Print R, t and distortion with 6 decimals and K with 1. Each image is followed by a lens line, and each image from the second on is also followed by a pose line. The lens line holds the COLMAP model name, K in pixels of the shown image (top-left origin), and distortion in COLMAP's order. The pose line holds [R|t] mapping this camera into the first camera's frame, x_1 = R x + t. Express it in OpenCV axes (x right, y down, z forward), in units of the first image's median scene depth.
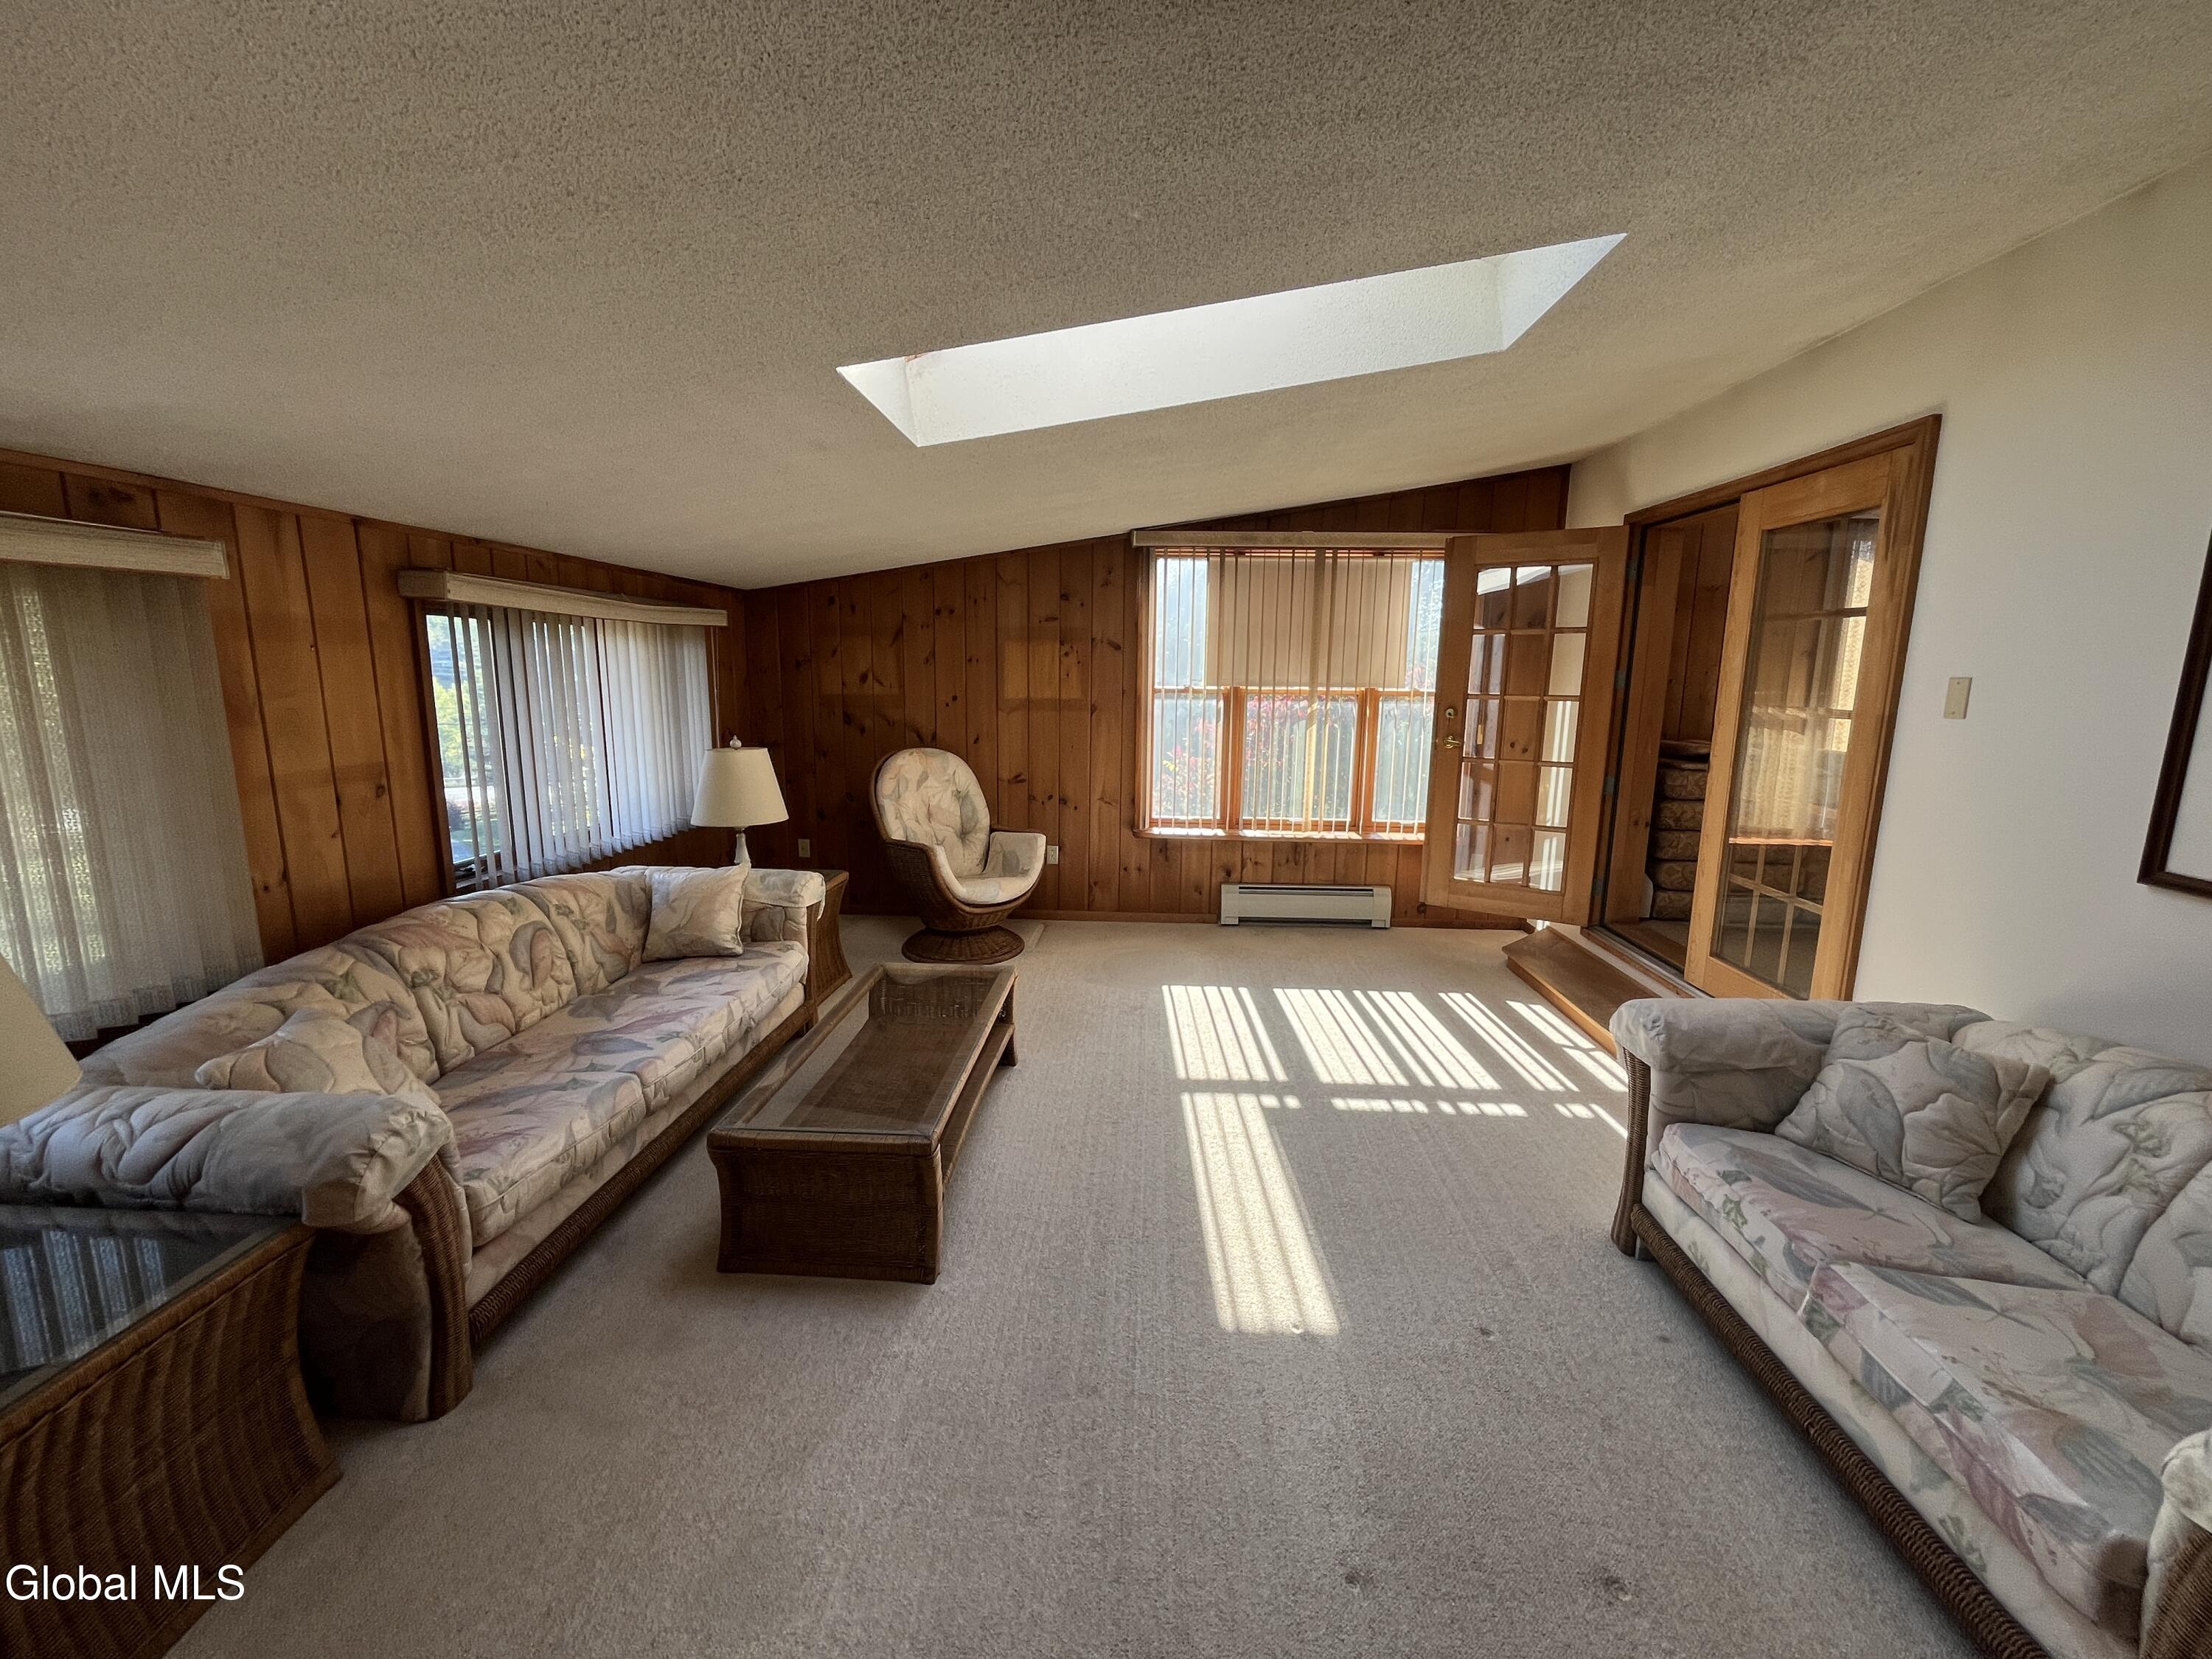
lens RADIAL K [[898.7, 0, 1117.2], [0, 898.7, 827.1], [0, 0, 1]] dist [-0.003125, 0.001110]
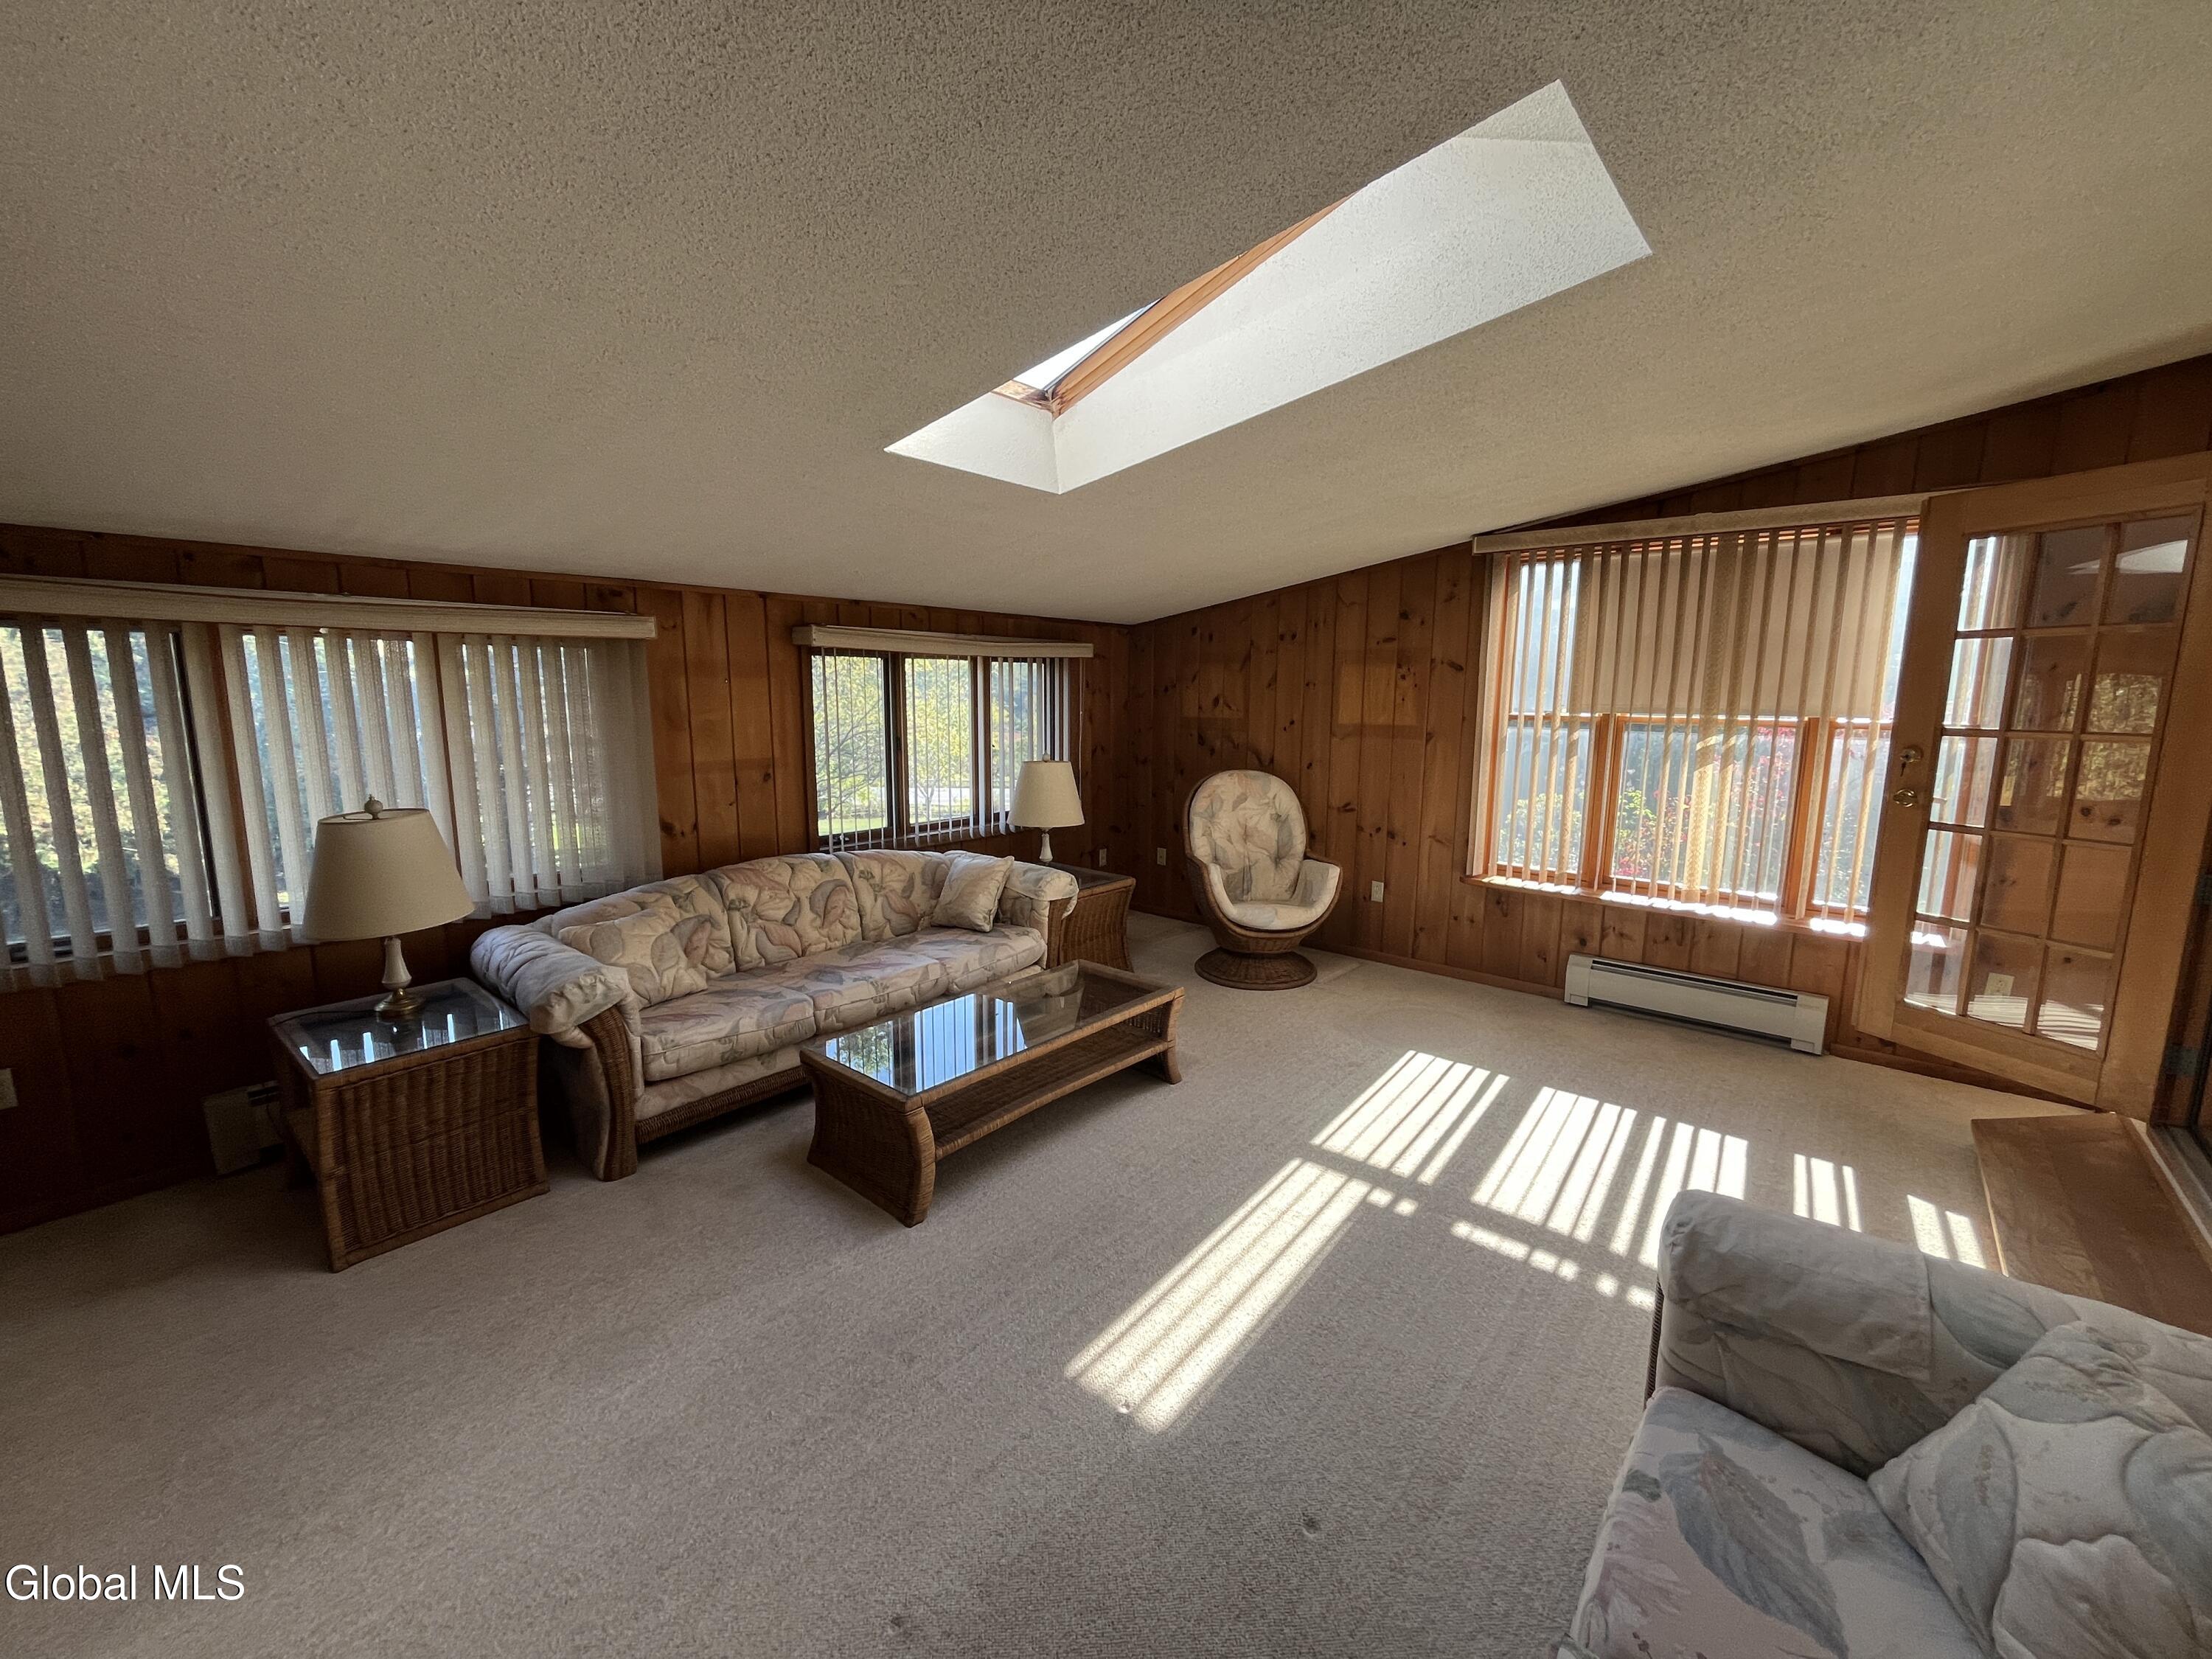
lens RADIAL K [[898.7, 0, 1113.3], [0, 898.7, 829.9], [0, 0, 1]] dist [-0.003125, 0.001110]
pose [[0.792979, 0.088525, -0.602783, 0.417175], [-0.103021, 0.994623, 0.010544, -0.022630], [0.600476, 0.053738, 0.797835, 0.137973]]
